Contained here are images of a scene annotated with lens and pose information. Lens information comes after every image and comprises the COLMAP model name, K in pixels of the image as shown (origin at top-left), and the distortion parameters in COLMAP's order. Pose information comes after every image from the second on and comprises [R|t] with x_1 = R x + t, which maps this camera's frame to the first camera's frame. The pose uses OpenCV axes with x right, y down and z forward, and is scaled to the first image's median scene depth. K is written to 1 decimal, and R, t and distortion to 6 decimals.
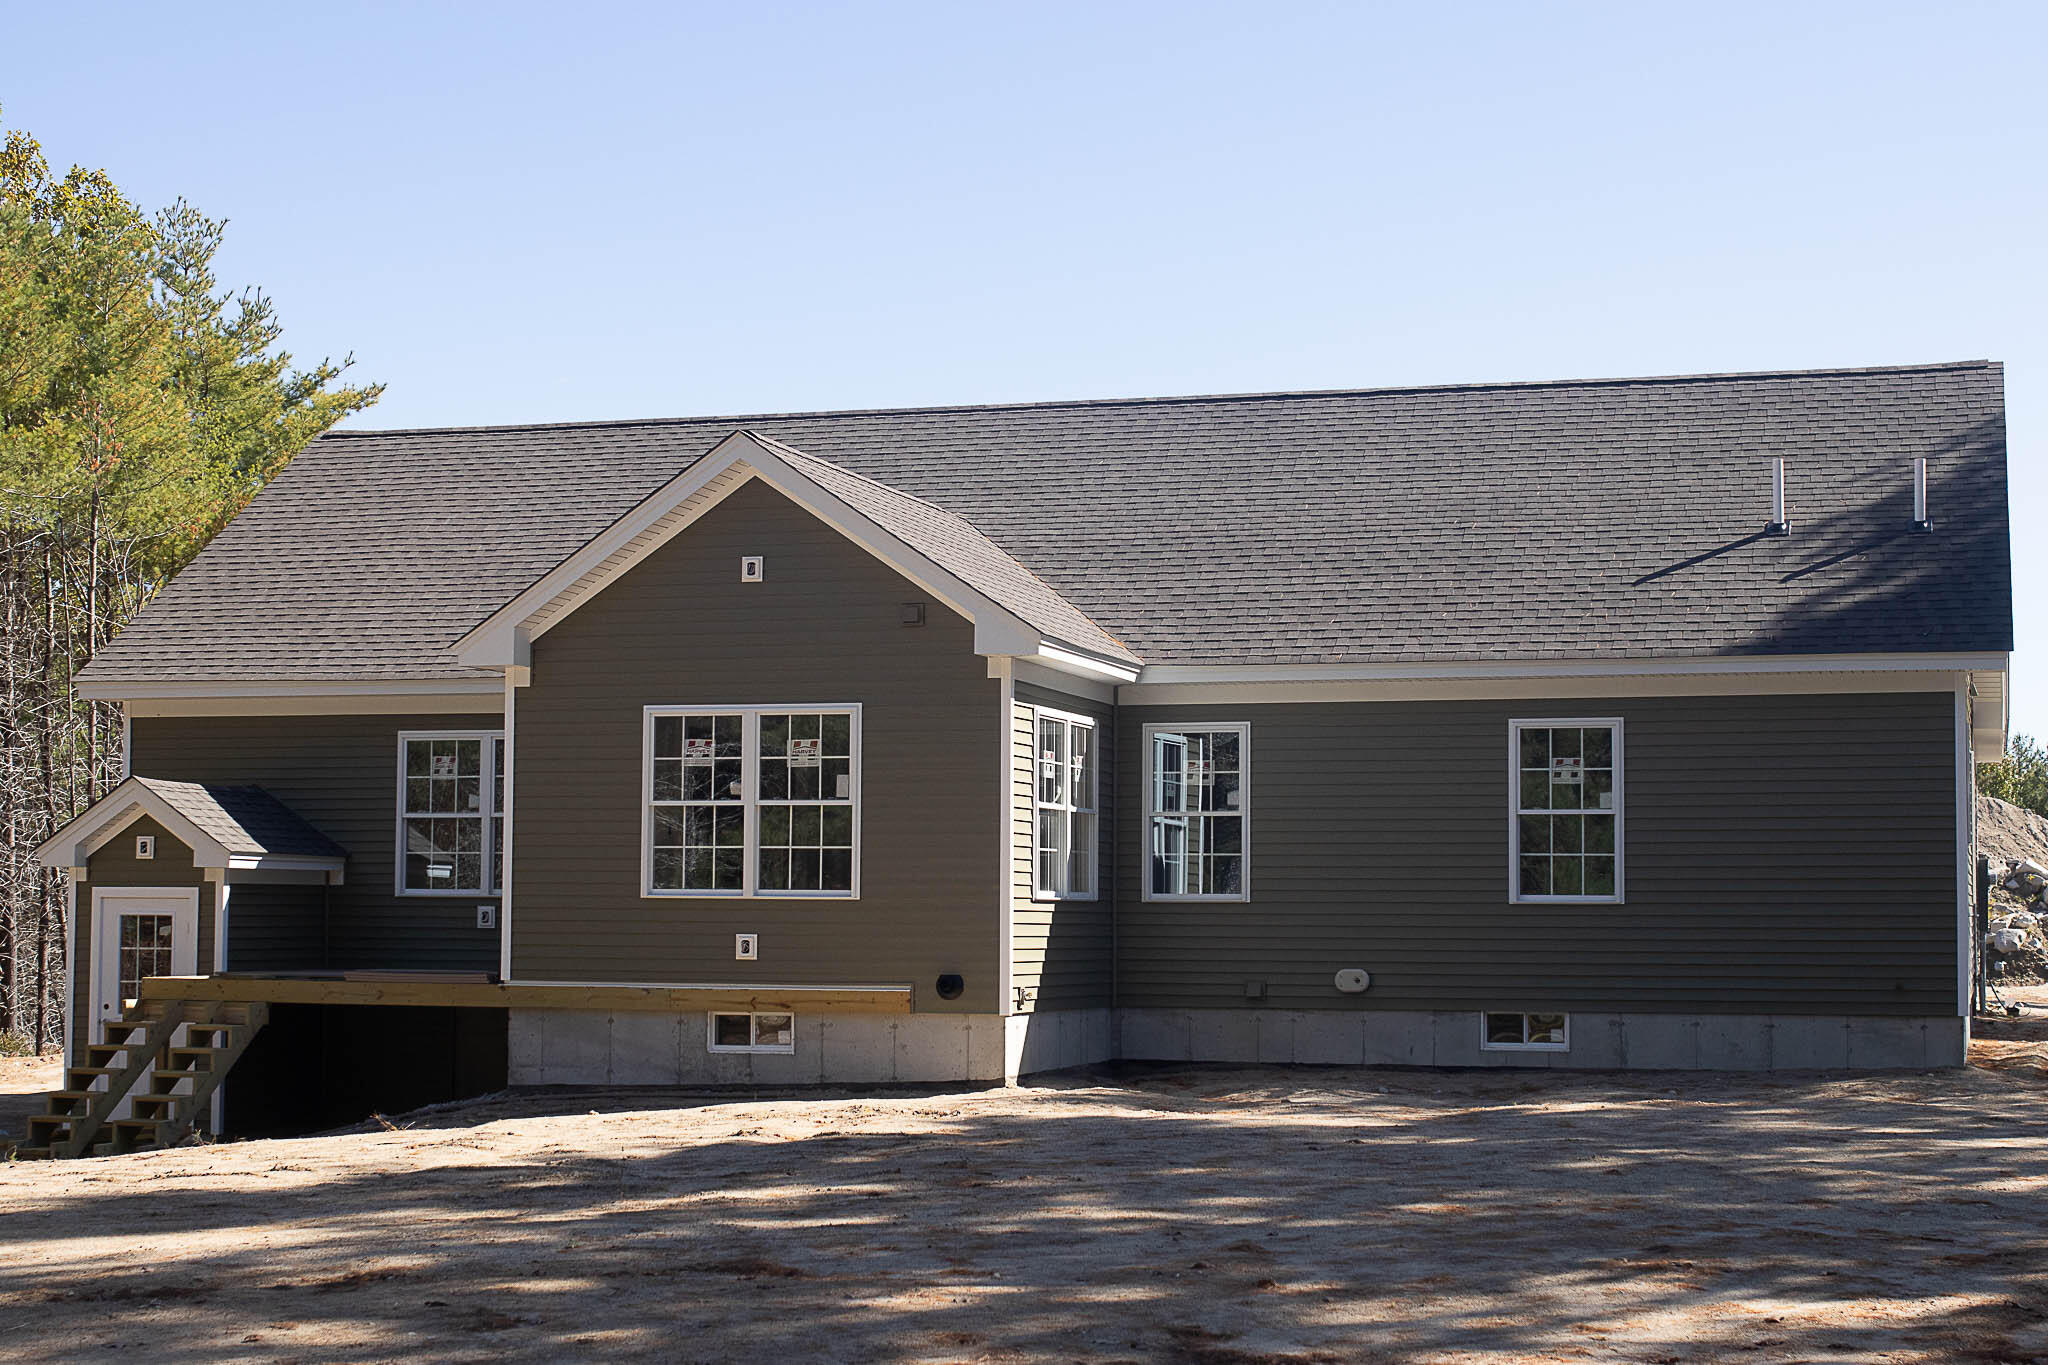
lens RADIAL K [[3128.1, 0, 1024.0], [0, 3128.1, 682.5], [0, 0, 1]] dist [-0.045290, 0.001993]
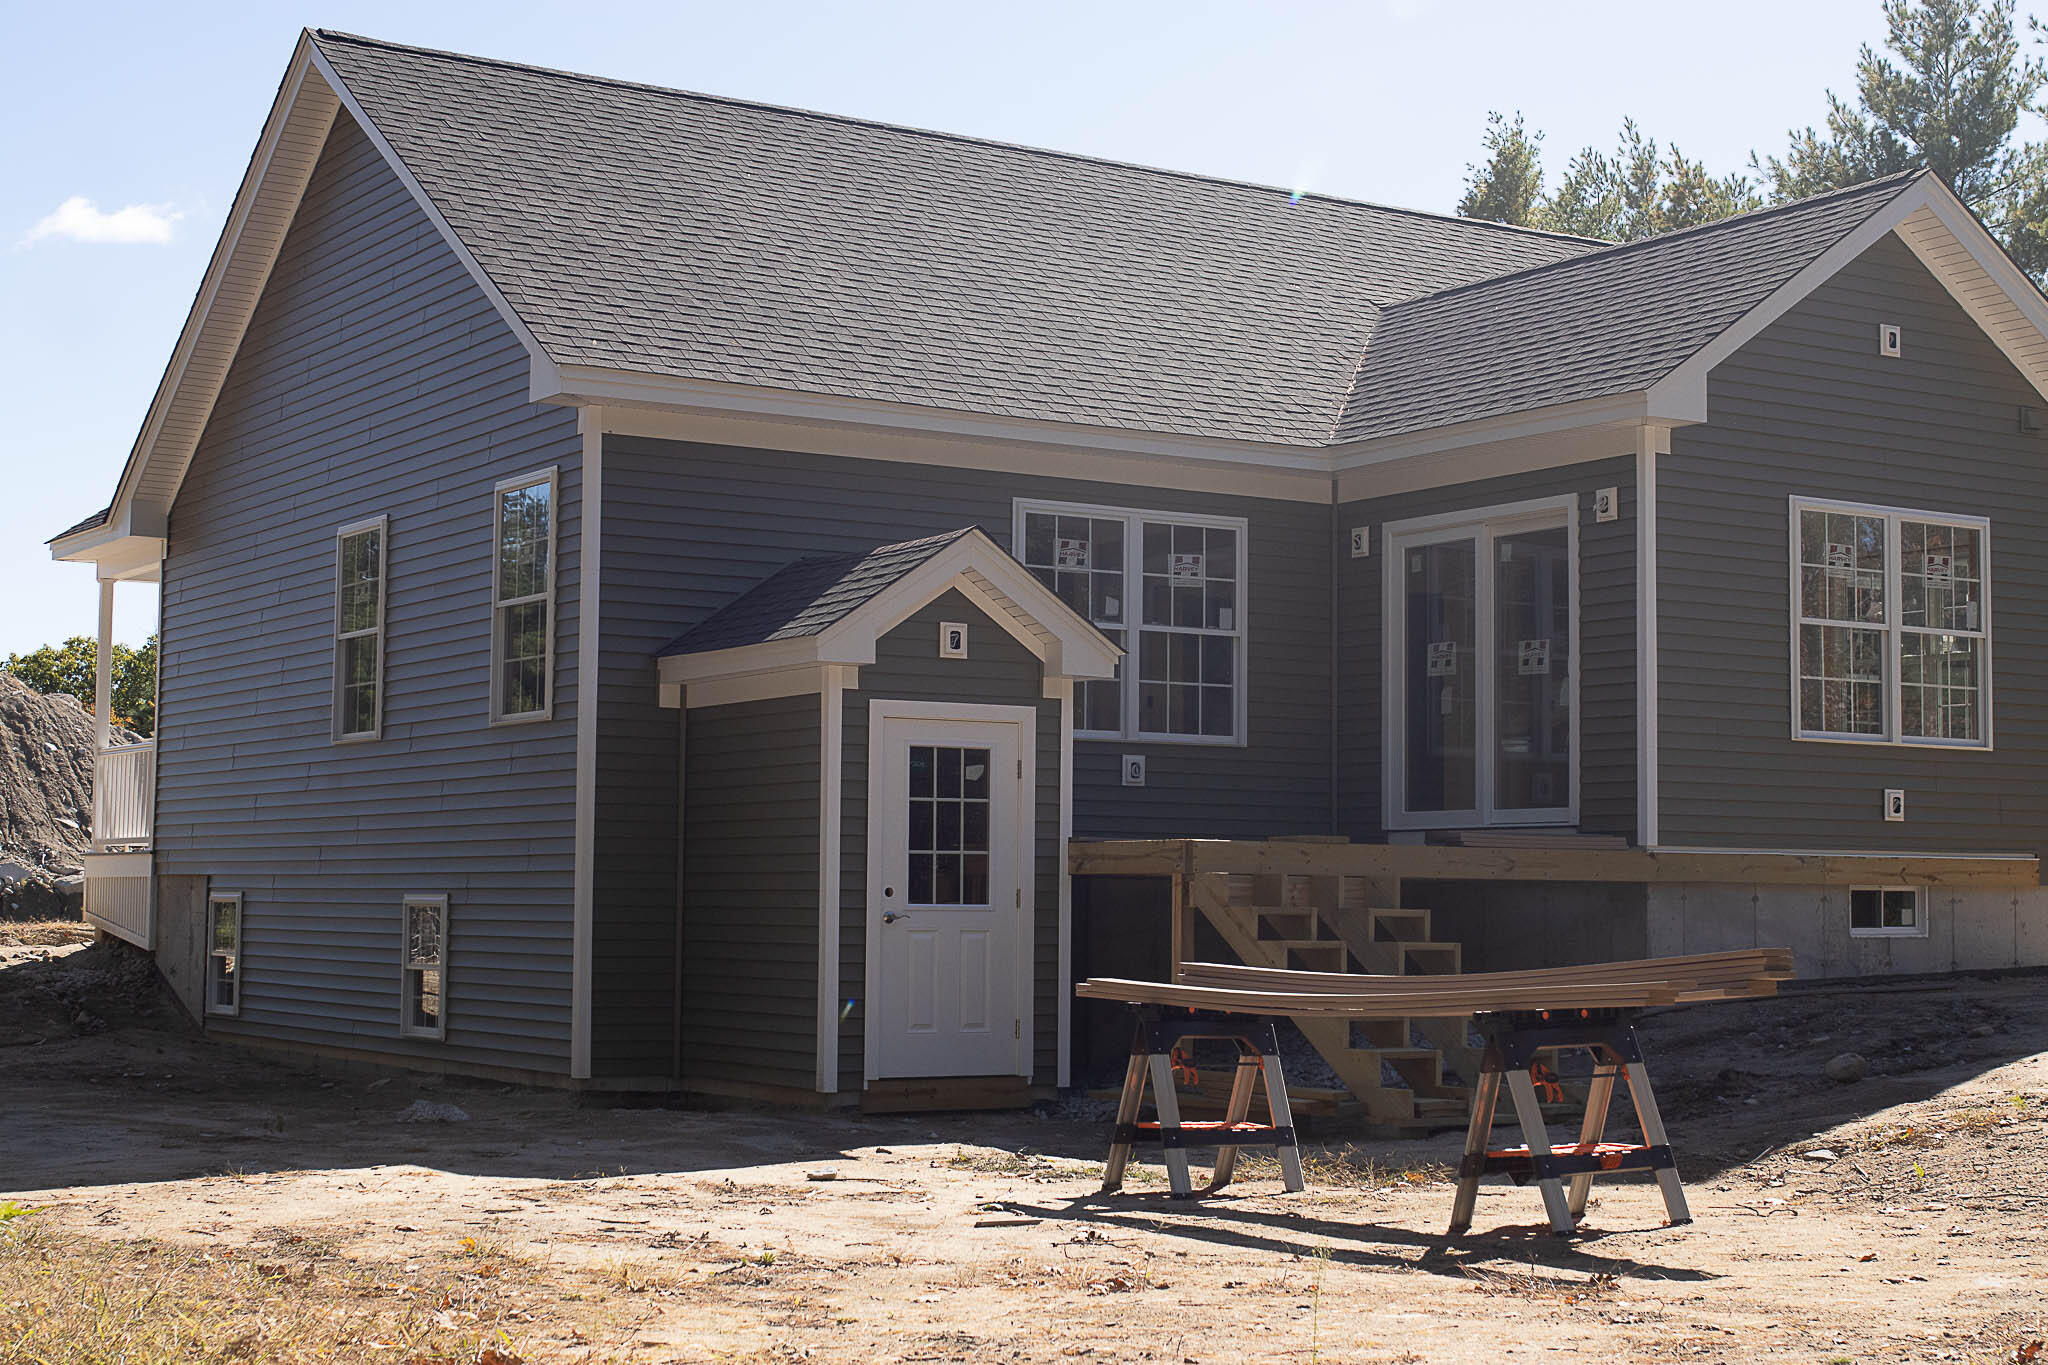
lens RADIAL K [[3128.1, 0, 1024.0], [0, 3128.1, 682.5], [0, 0, 1]] dist [-0.045290, 0.001993]
pose [[0.656804, 0.049845, 0.752412, -0.824778], [-0.063499, 0.997925, -0.010679, 0.073898], [-0.751383, -0.040763, 0.658606, 0.623851]]
